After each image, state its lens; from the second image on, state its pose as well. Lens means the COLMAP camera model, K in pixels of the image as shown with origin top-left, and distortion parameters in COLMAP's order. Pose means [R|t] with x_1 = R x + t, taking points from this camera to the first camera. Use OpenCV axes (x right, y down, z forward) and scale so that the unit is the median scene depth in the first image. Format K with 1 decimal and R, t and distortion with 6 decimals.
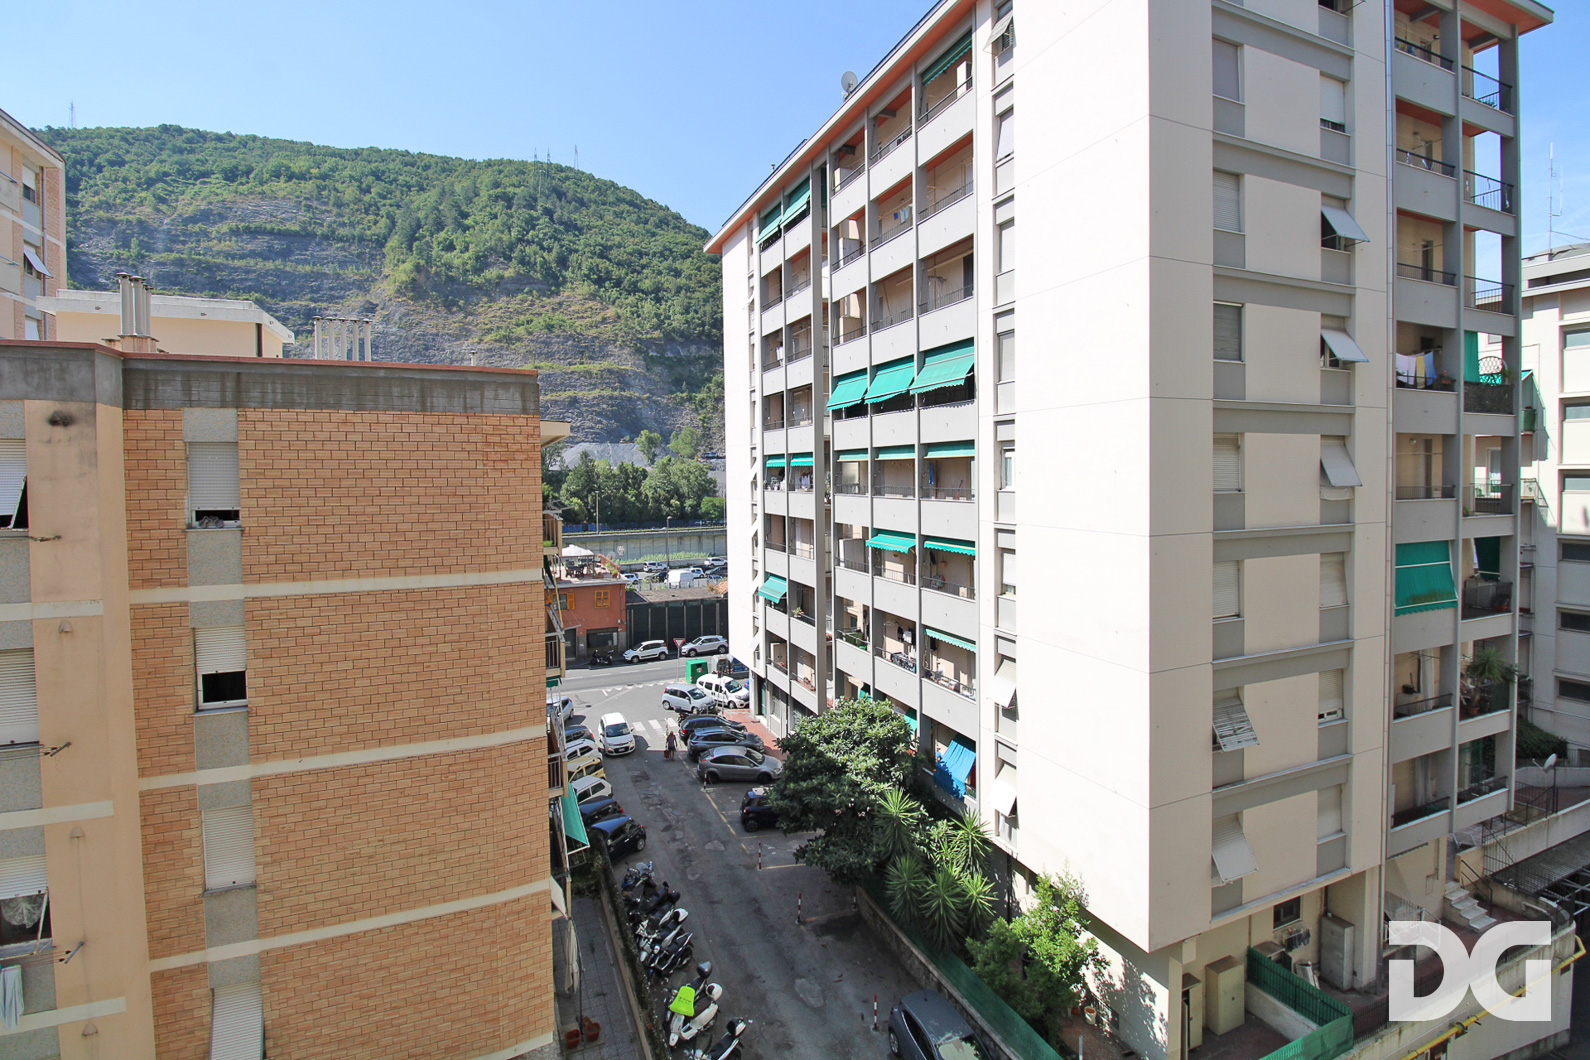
lens RADIAL K [[743.1, 0, 836.4], [0, 743.1, 490.2], [0, 0, 1]] dist [0.000026, -0.009776]
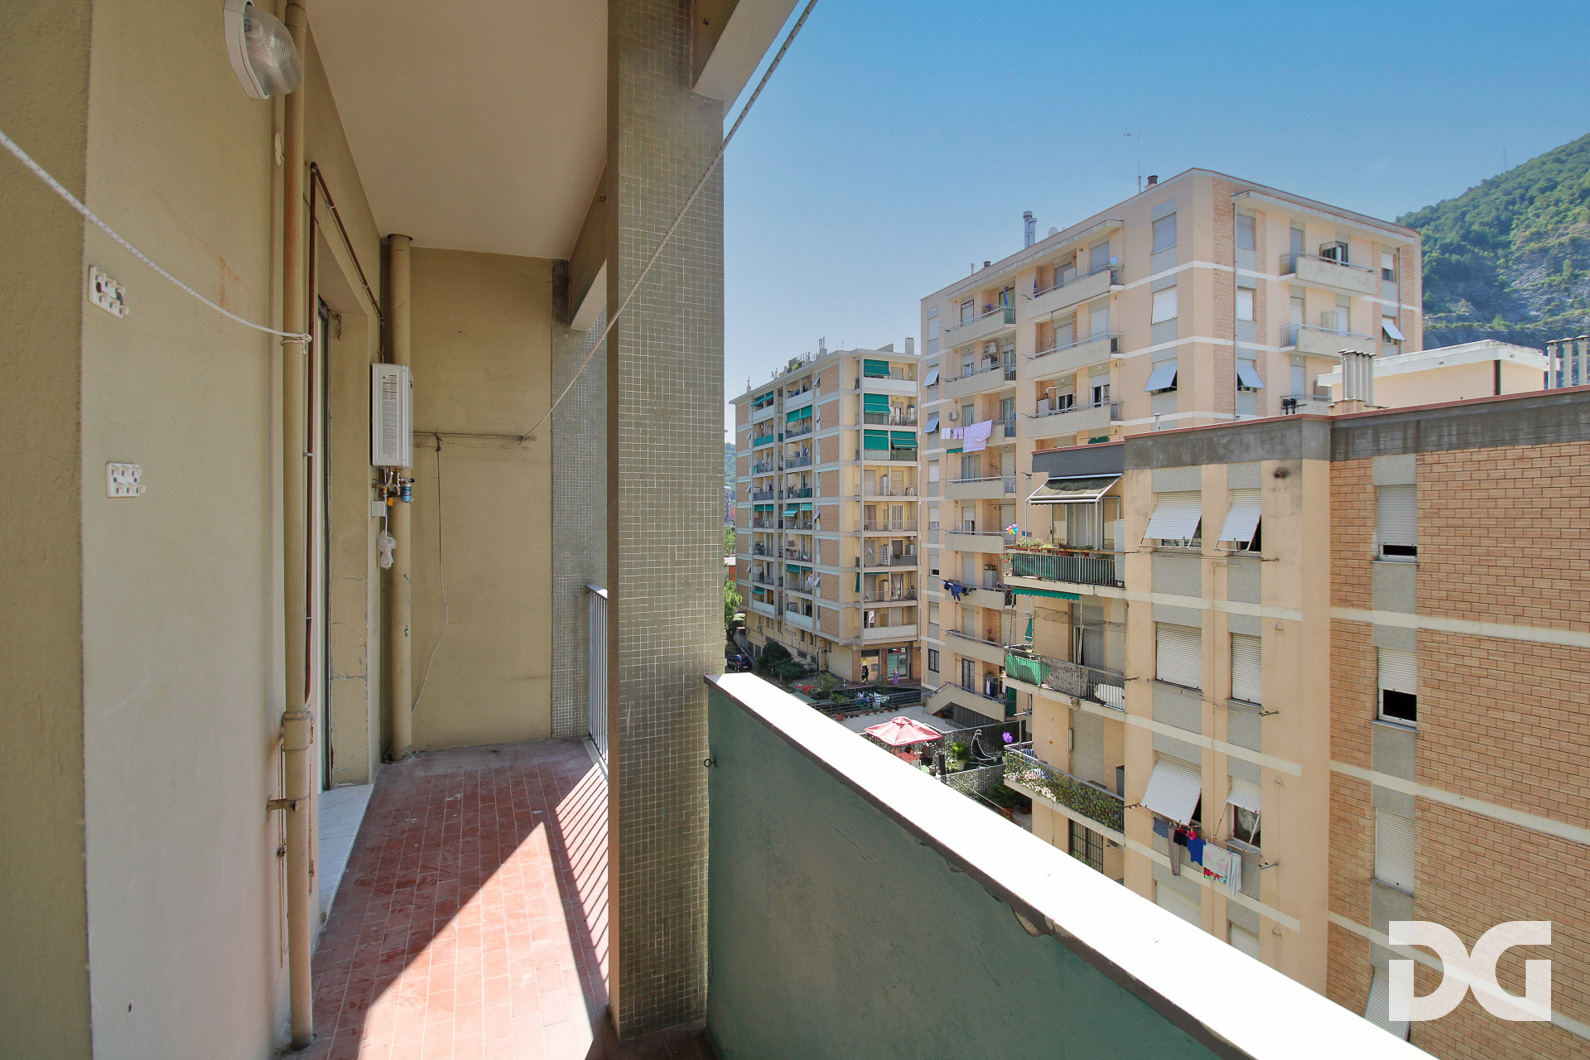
lens RADIAL K [[764.9, 0, 794.5], [0, 764.9, 507.6], [0, 0, 1]] dist [-0.000602, -0.000257]
pose [[0.005080, -0.004702, -0.999976, 0.311713], [-0.018373, 0.999820, -0.004795, -0.008130], [0.999818, 0.018397, 0.004993, 0.079092]]
